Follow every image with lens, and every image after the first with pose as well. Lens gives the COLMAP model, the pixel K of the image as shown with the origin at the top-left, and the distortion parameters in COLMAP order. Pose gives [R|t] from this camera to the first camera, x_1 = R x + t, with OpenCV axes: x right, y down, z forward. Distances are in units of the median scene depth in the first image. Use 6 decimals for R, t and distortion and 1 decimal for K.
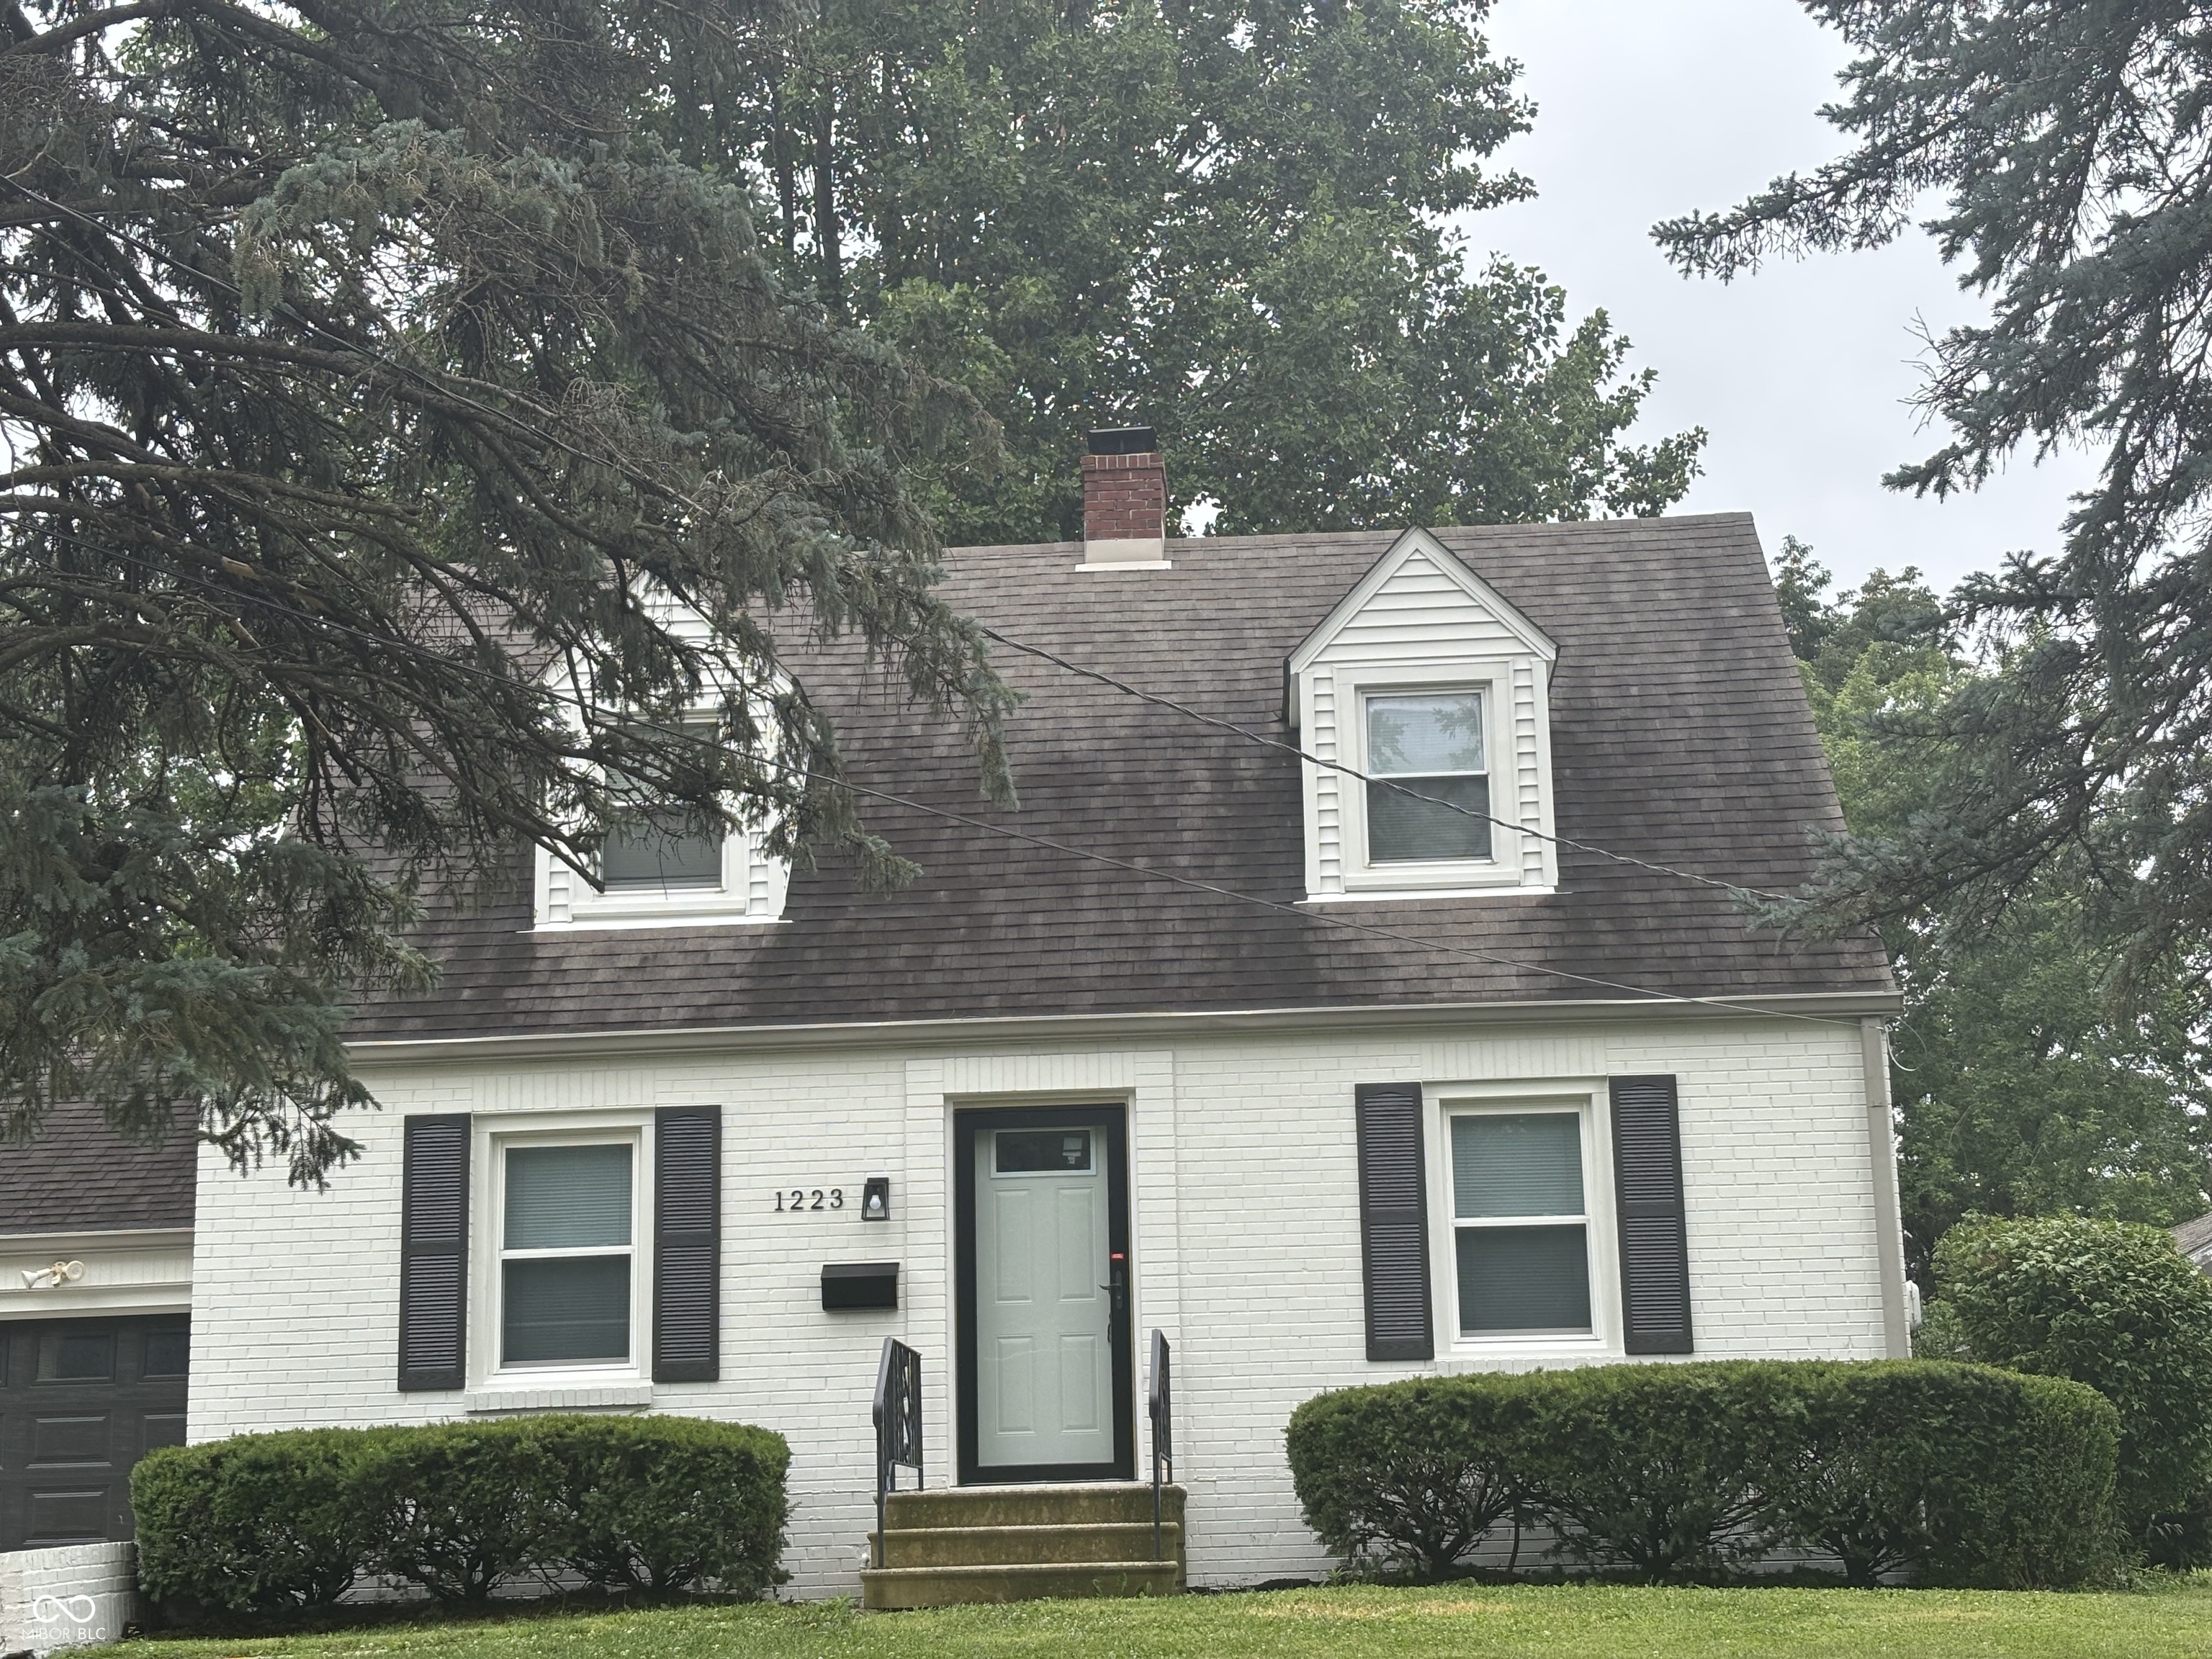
lens RADIAL K [[3308.9, 0, 1148.3], [0, 3308.9, 871.8], [0, 0, 1]] dist [0.274800, -1.252757]
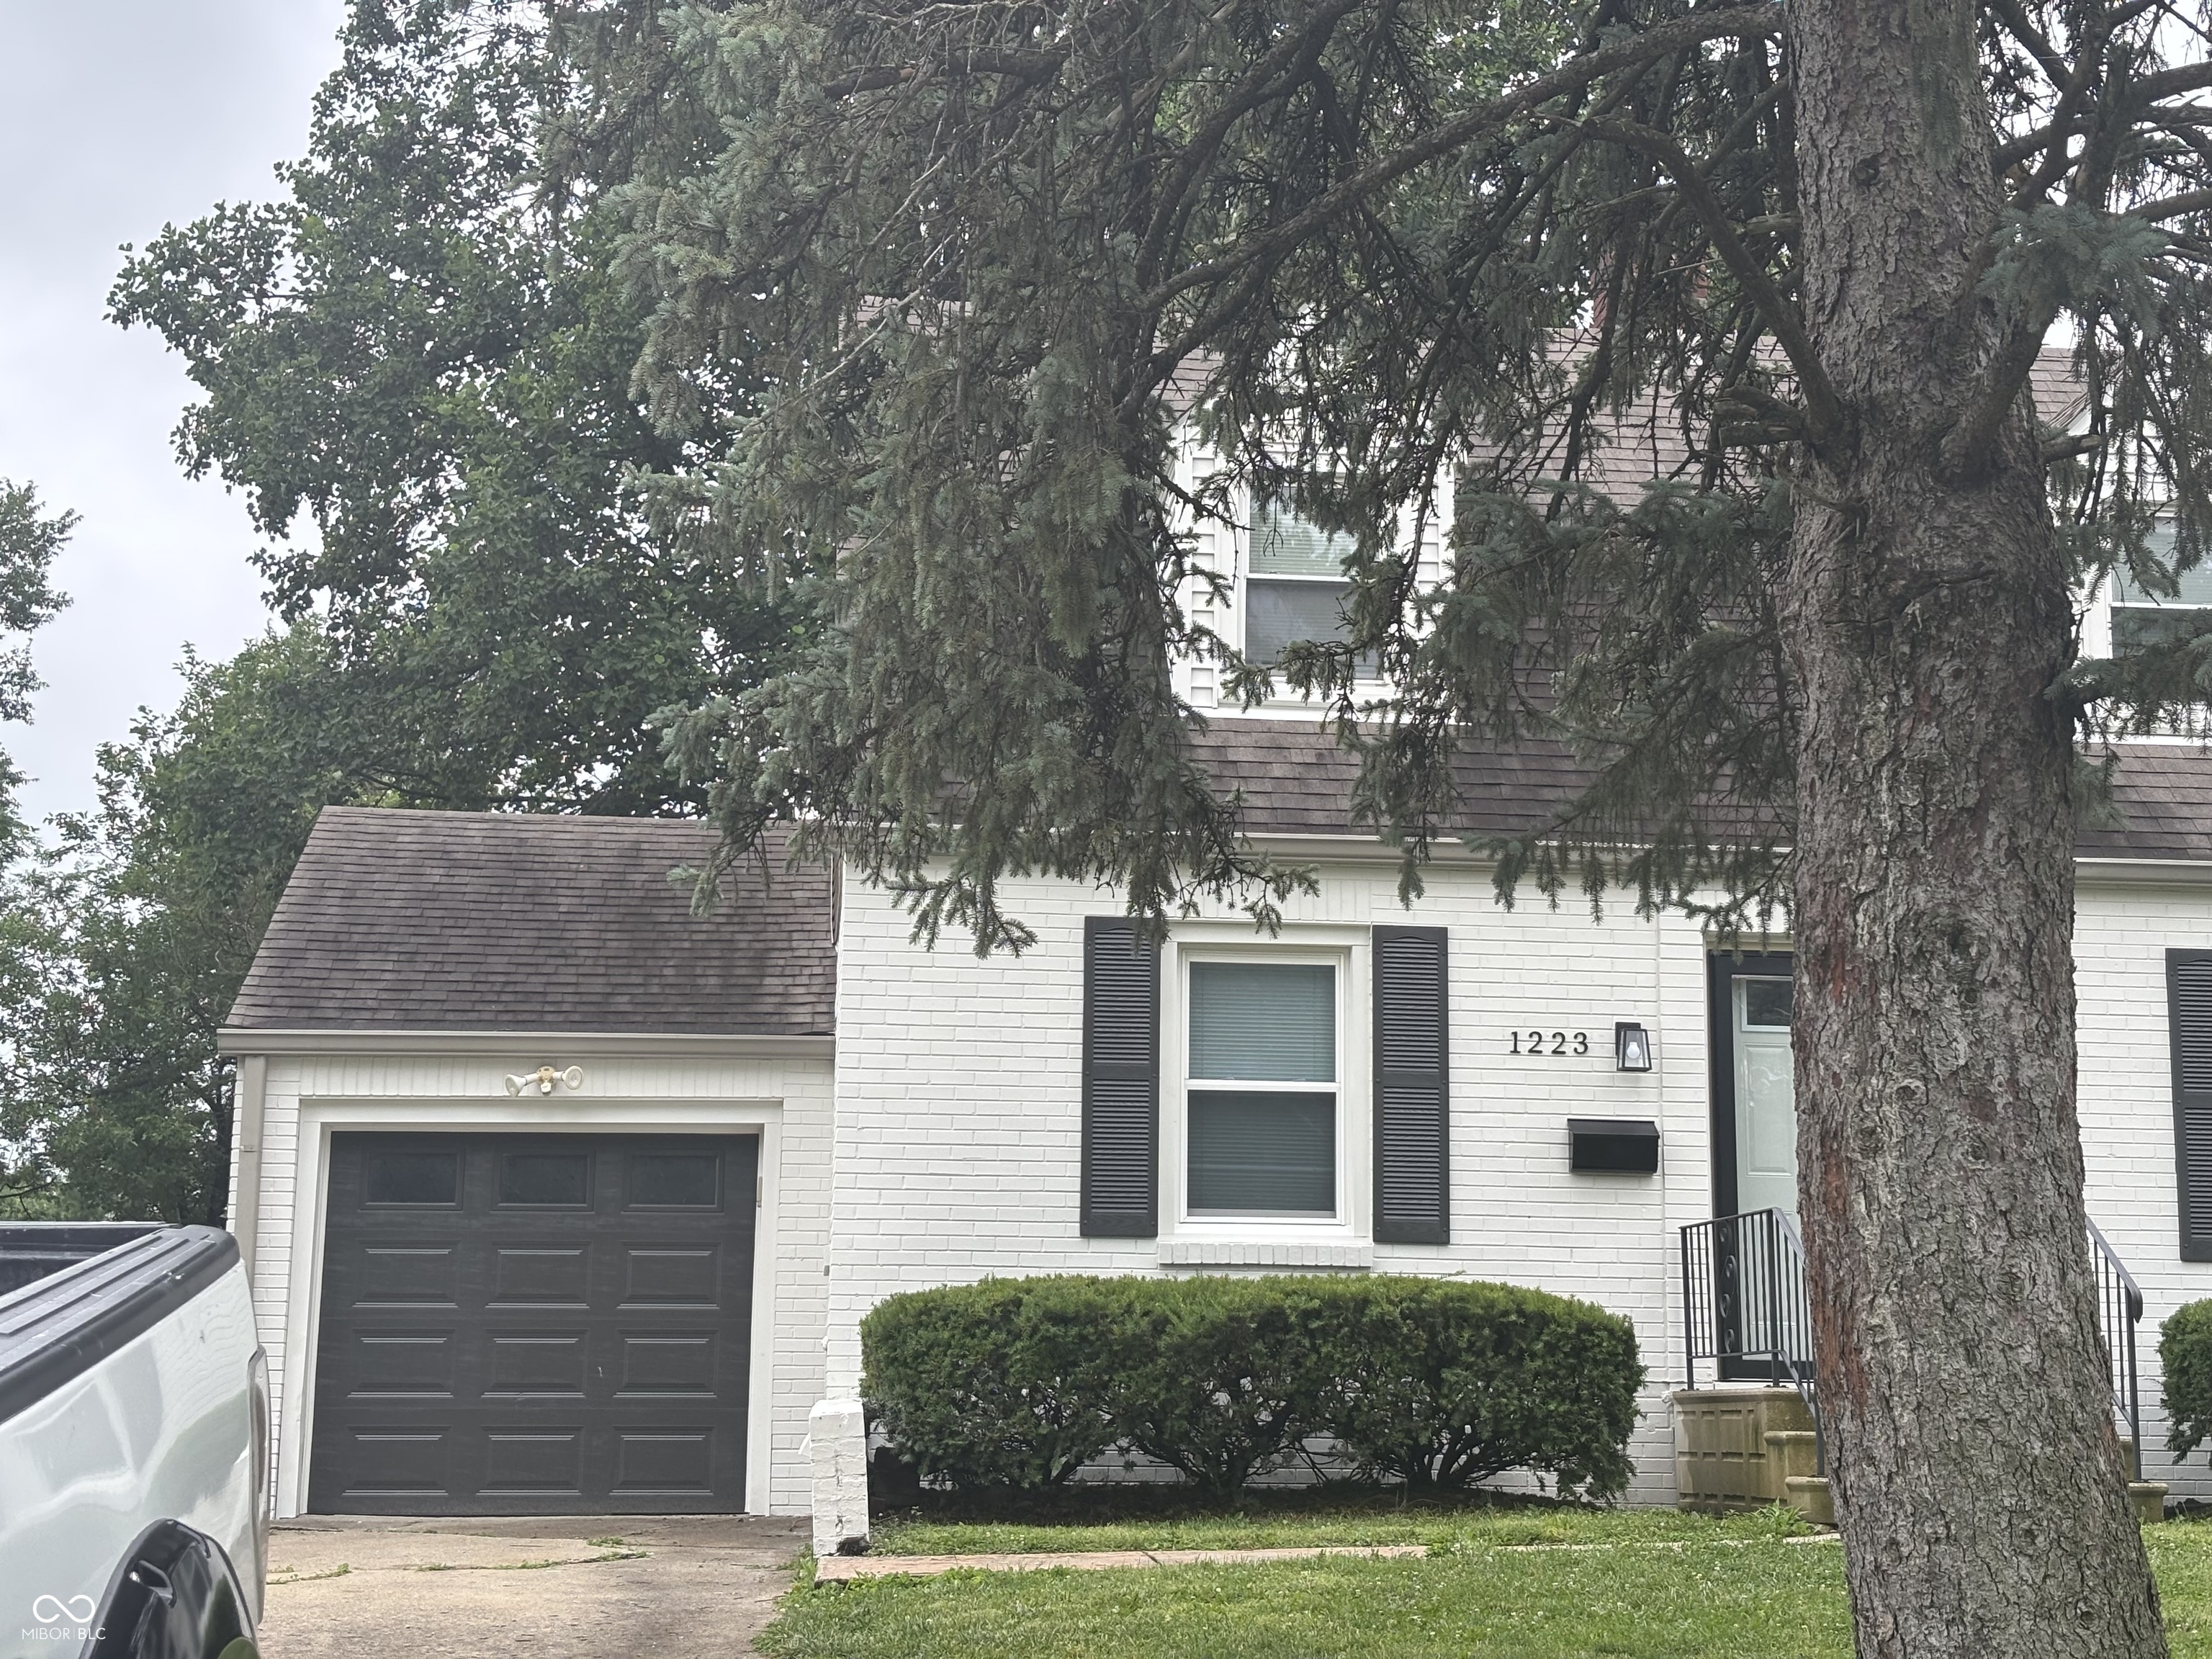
lens RADIAL K [[3308.9, 0, 1148.3], [0, 3308.9, 871.8], [0, 0, 1]] dist [0.274800, -1.252757]
pose [[0.987444, 0.062642, 0.145018, -0.333117], [-0.067350, 0.997343, 0.027780, 0.037346], [-0.142892, -0.037198, 0.989039, 0.162993]]
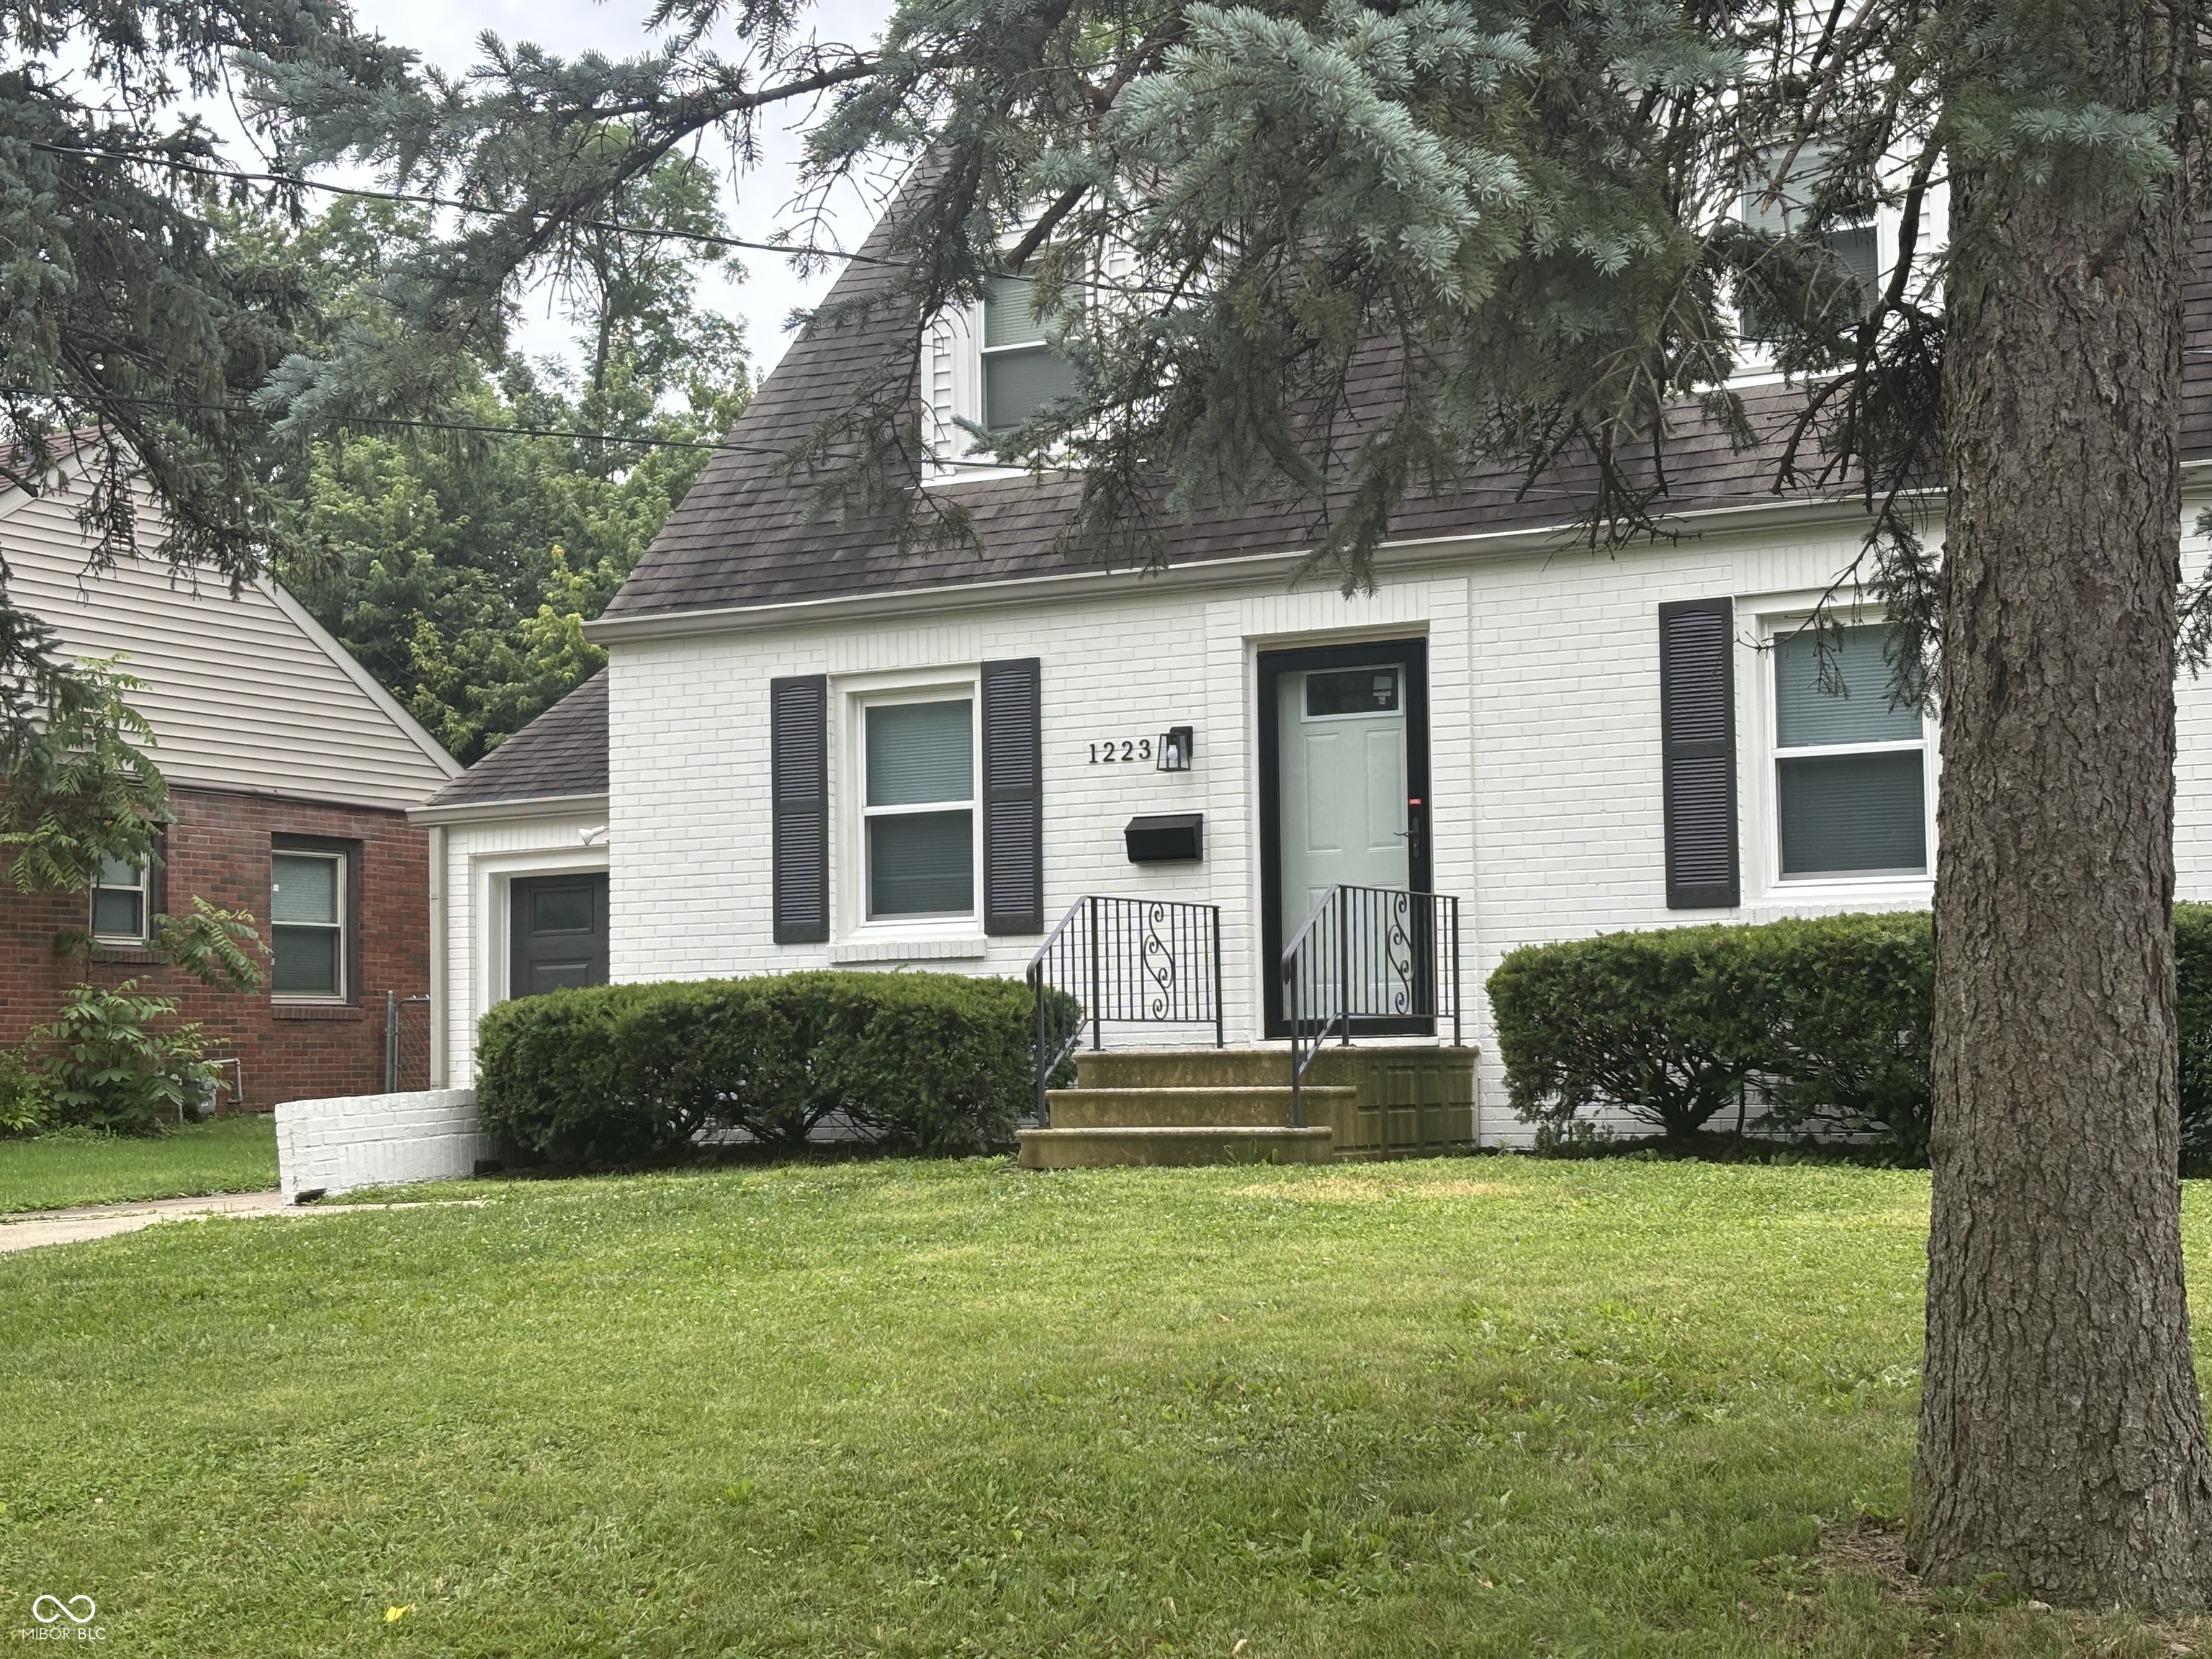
lens RADIAL K [[3308.9, 0, 1148.3], [0, 3308.9, 871.8], [0, 0, 1]] dist [0.274800, -1.252757]
pose [[0.900493, -0.015204, -0.434605, 0.326490], [0.080179, 0.988060, 0.131563, 0.006680], [0.427416, -0.153318, 0.890960, 0.134797]]
